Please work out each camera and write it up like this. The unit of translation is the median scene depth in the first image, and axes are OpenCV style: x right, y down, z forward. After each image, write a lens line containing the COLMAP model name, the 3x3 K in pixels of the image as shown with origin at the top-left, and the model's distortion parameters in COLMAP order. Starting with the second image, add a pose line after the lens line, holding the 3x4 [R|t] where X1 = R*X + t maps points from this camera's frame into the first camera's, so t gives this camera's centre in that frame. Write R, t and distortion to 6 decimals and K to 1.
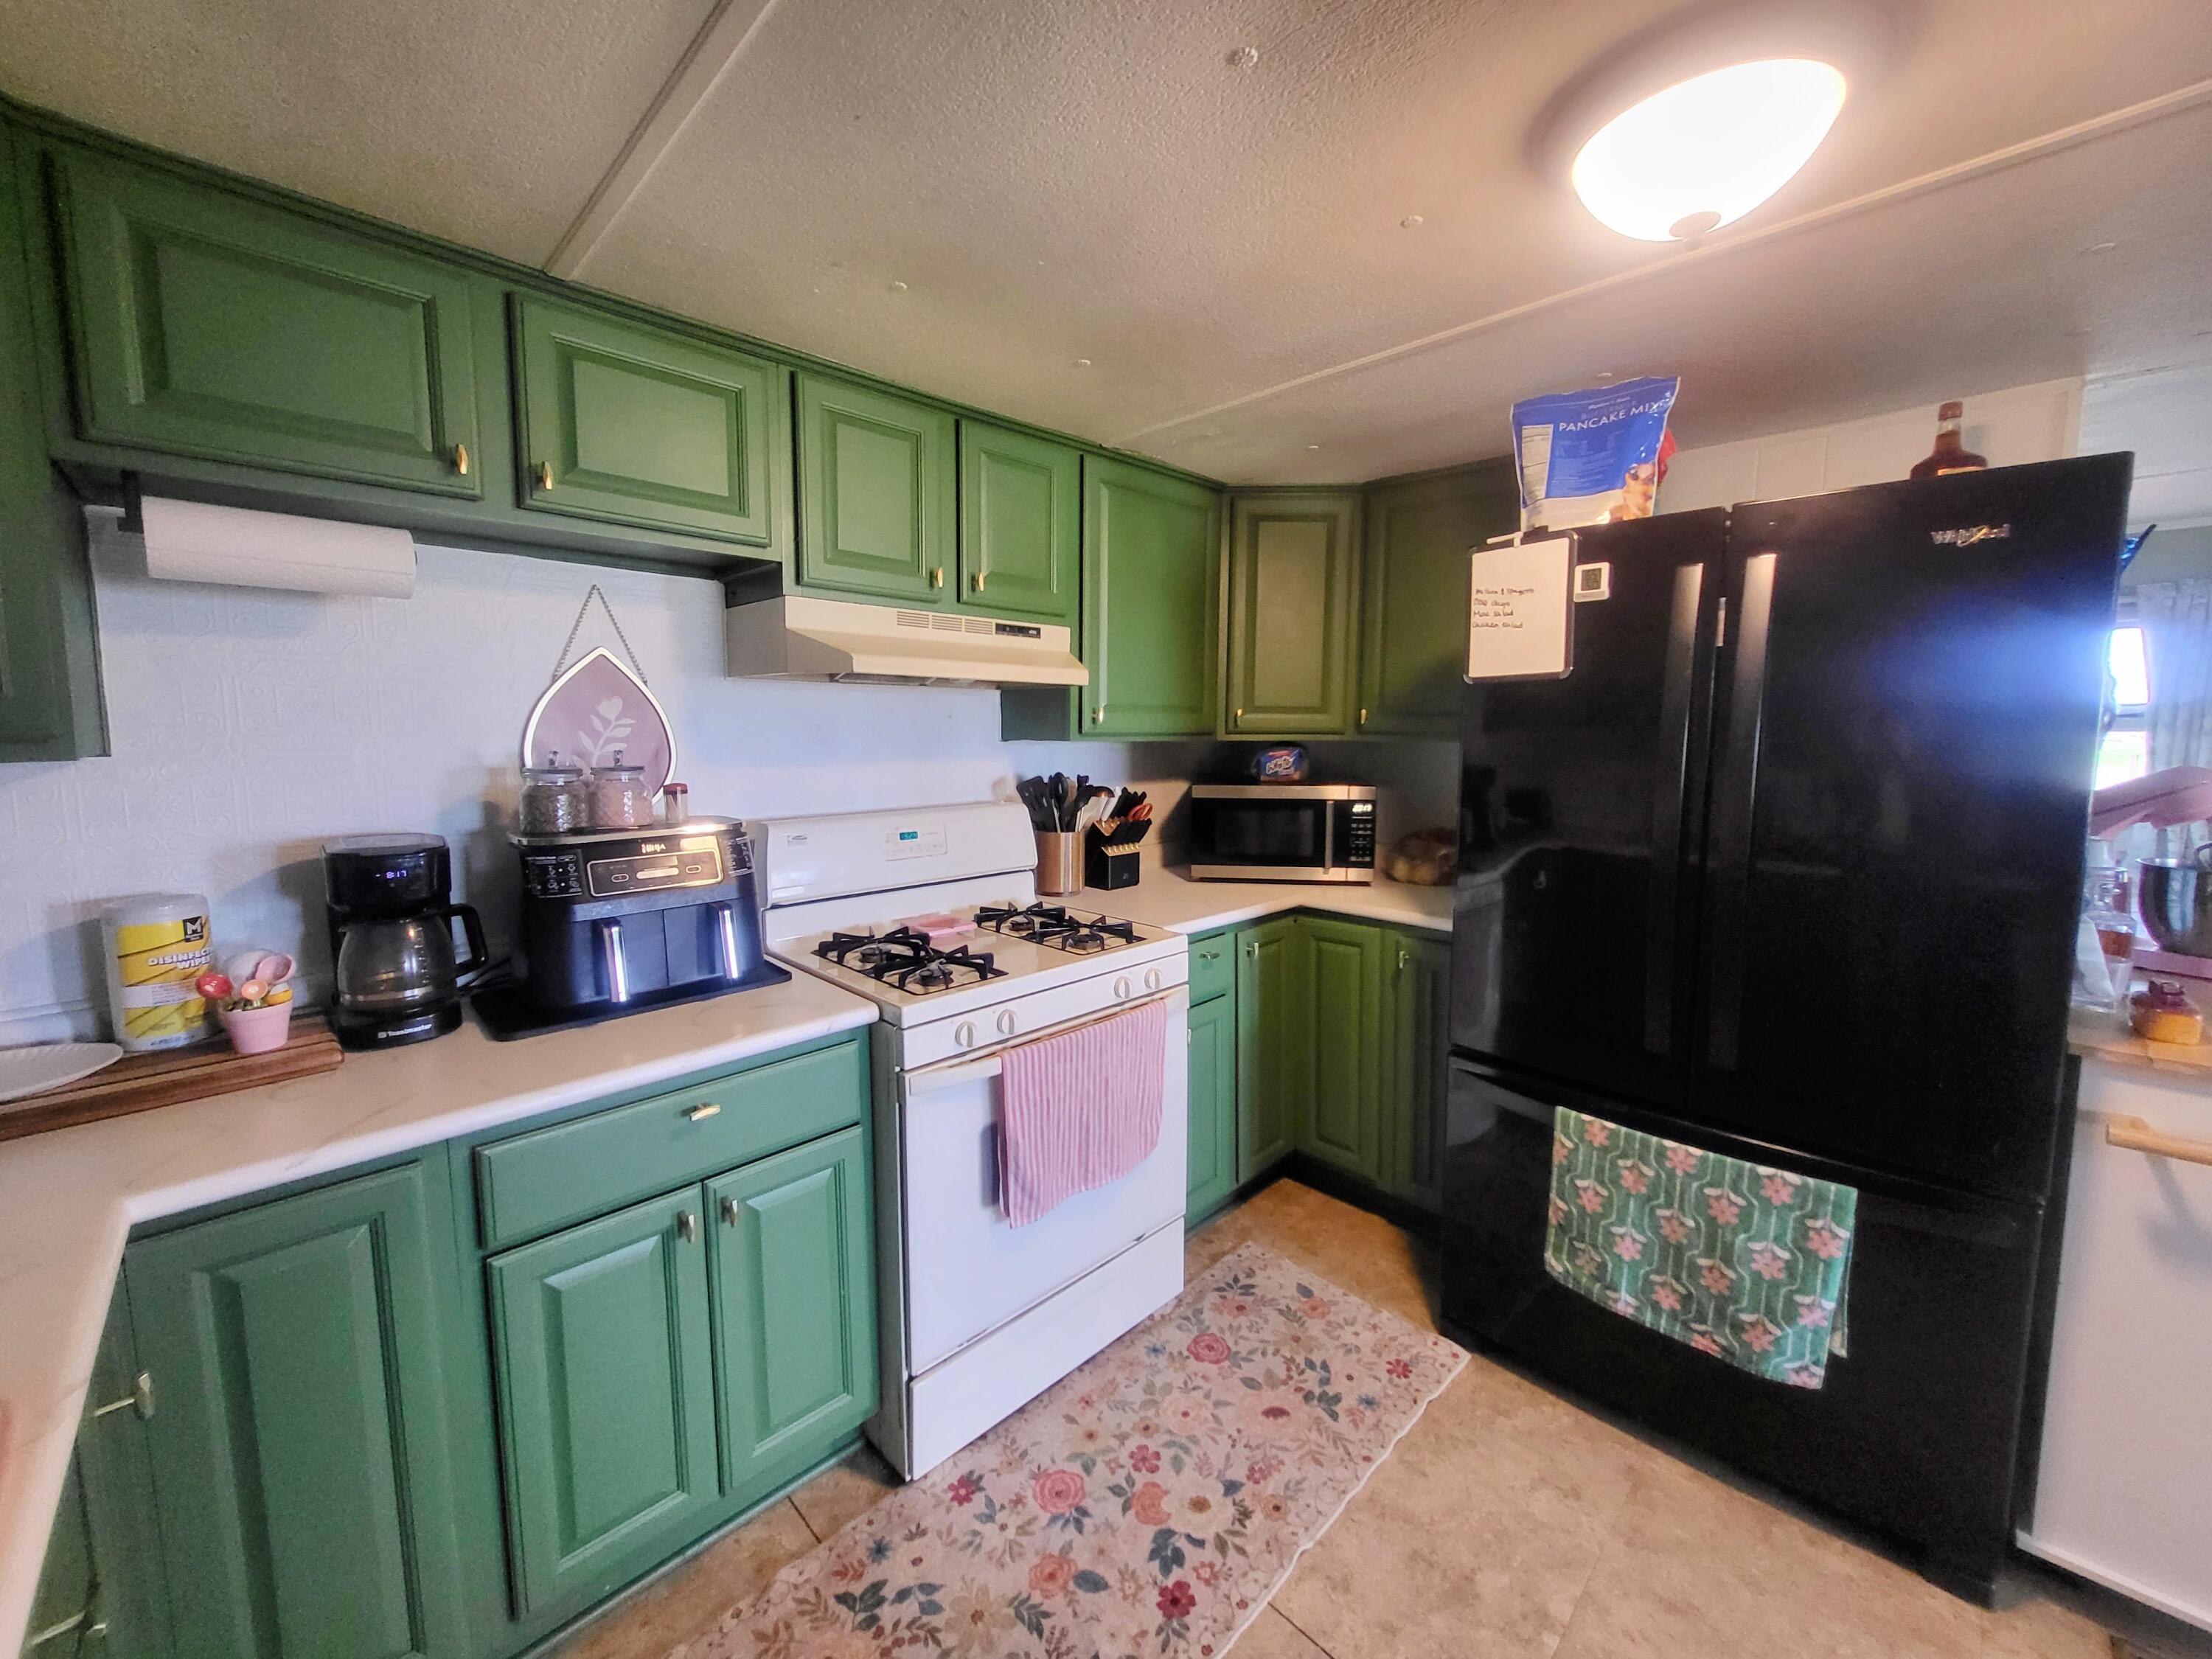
lens RADIAL K [[875.5, 0, 1112.7], [0, 875.5, 811.1], [0, 0, 1]] dist [0.003850, -0.000606]
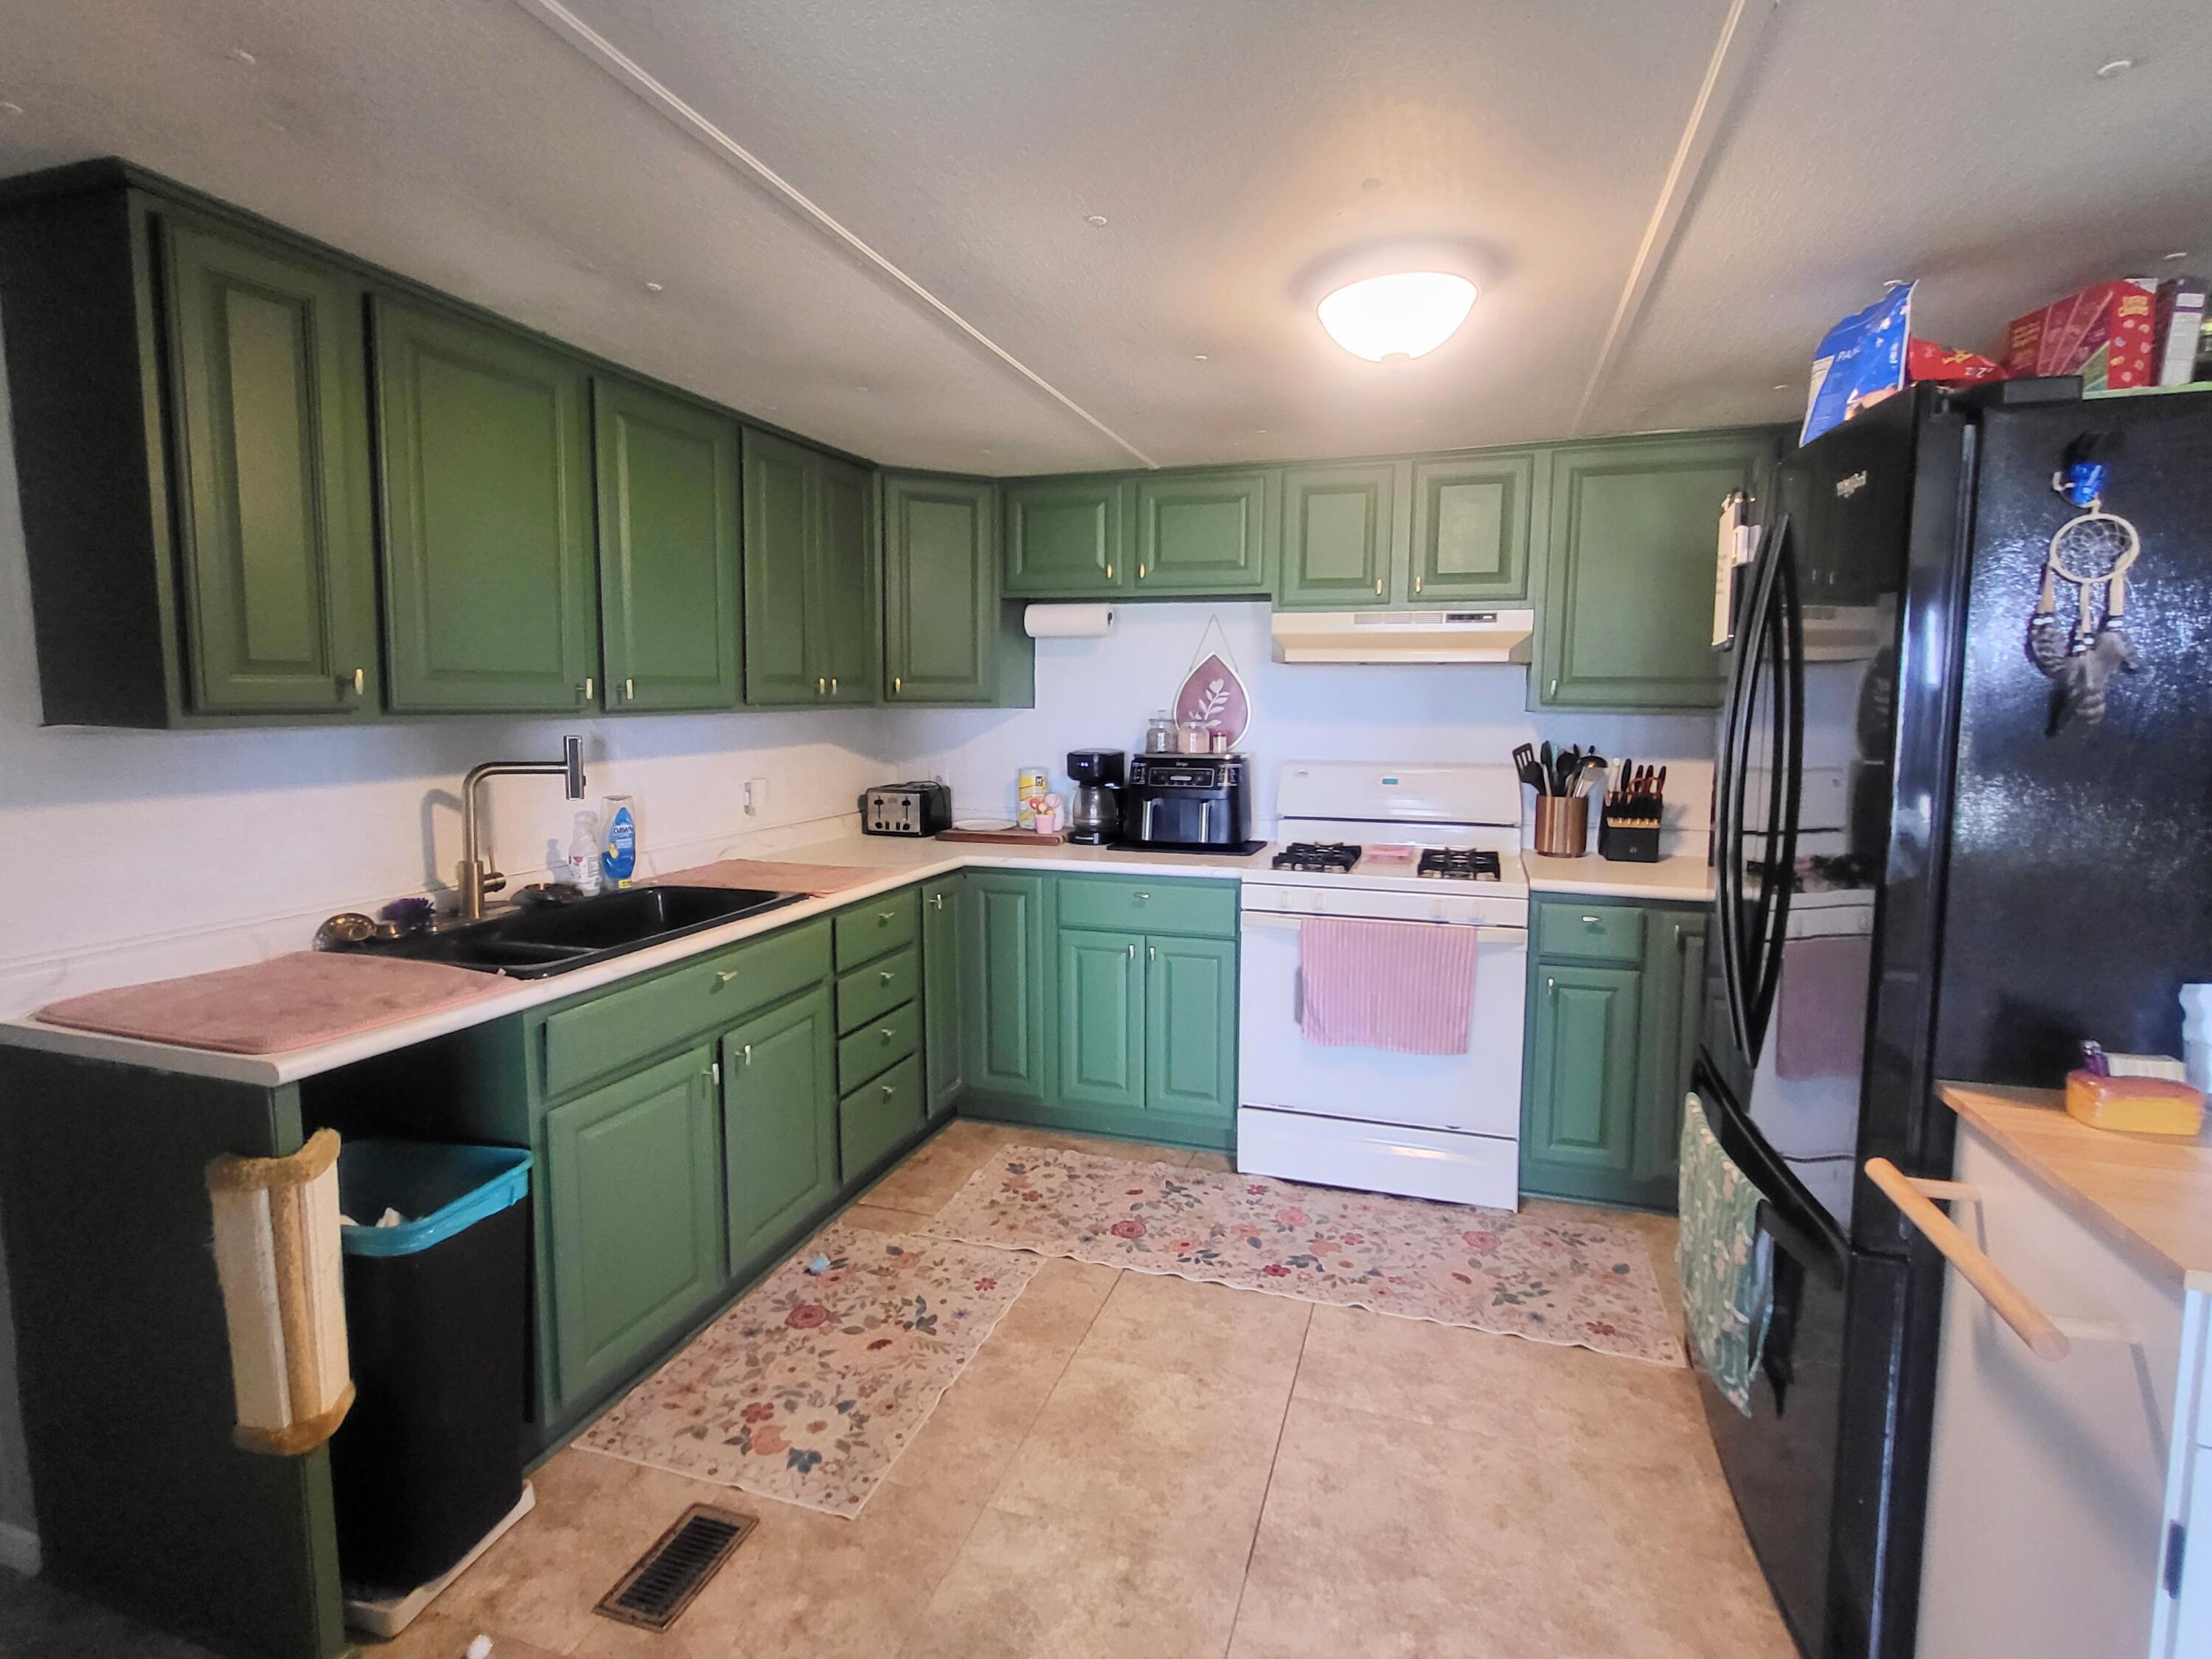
lens RADIAL K [[1064.4, 0, 1120.4], [0, 1064.4, 809.8], [0, 0, 1]] dist [0.010989, -0.005467]
pose [[0.458824, 0.094746, -0.883461, 1.309911], [-0.092292, 0.994002, 0.058669, 0.018686], [0.883721, 0.054618, 0.464817, -0.121650]]
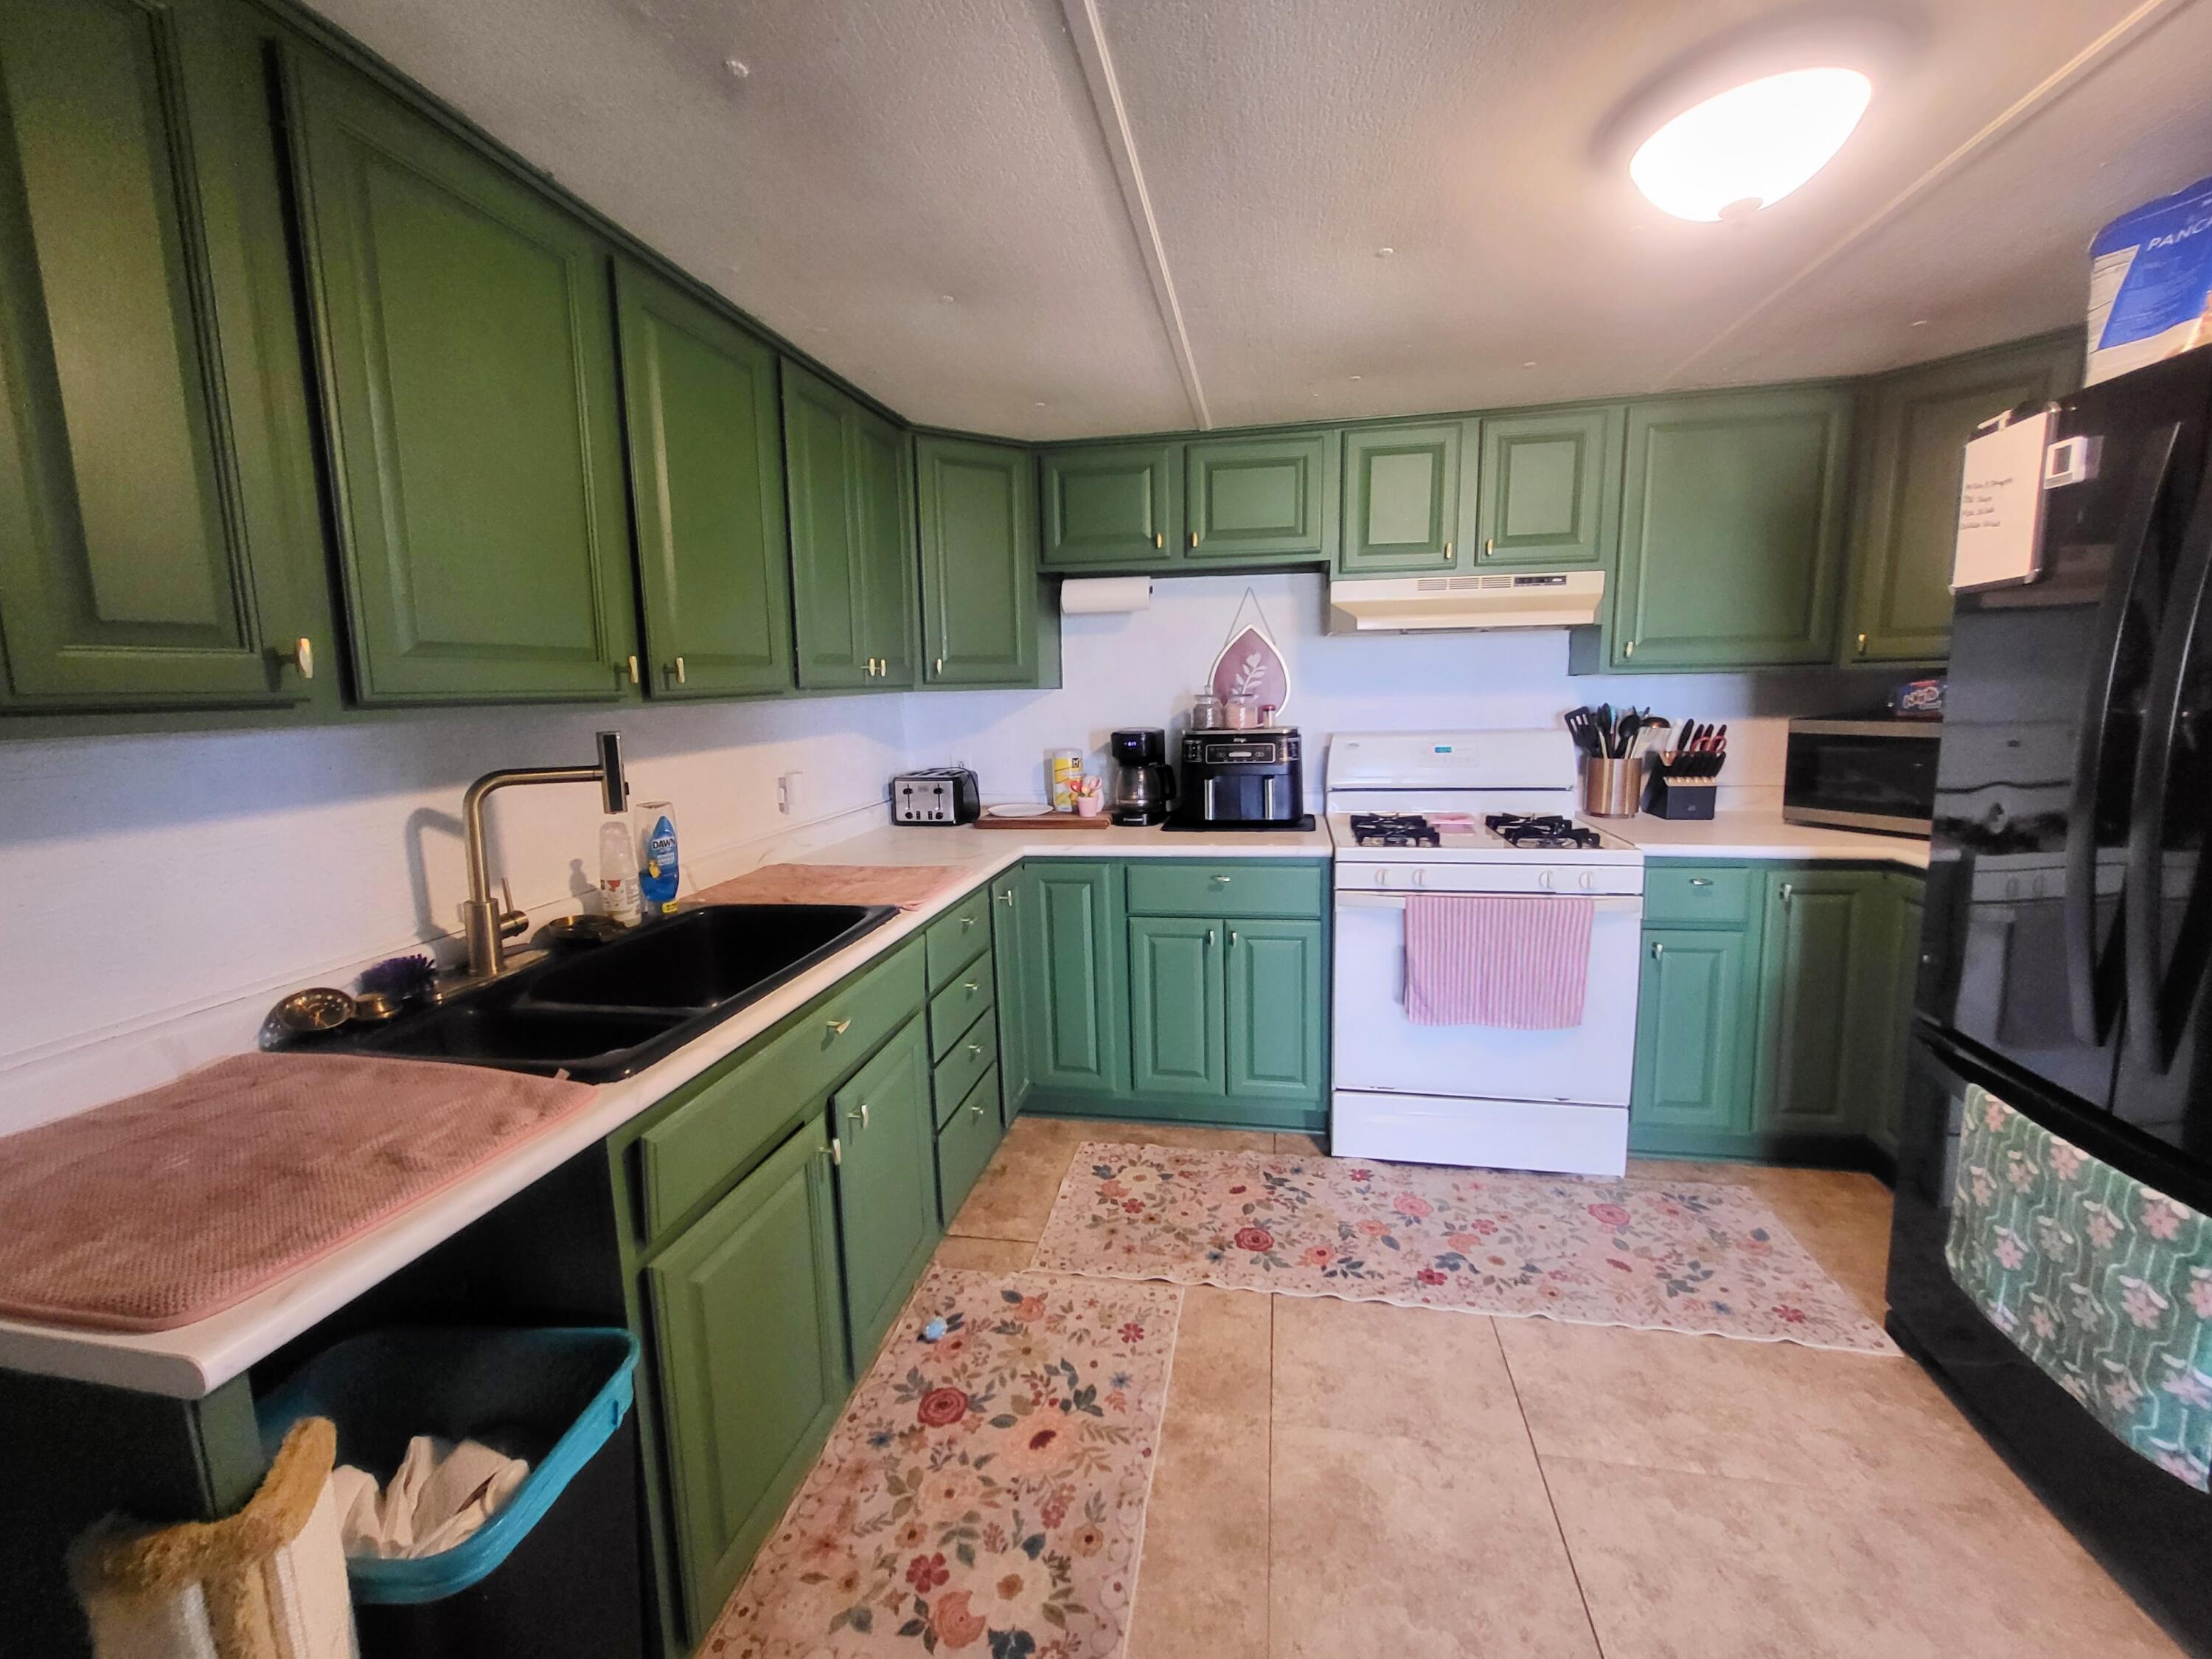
lens RADIAL K [[875.5, 0, 1112.9], [0, 875.5, 810.7], [0, 0, 1]] dist [0.003850, -0.000606]
pose [[0.571290, 0.104023, -0.814130, 0.744961], [-0.057408, 0.994571, 0.086794, 0.044322], [0.818738, -0.002847, 0.574160, -0.207890]]
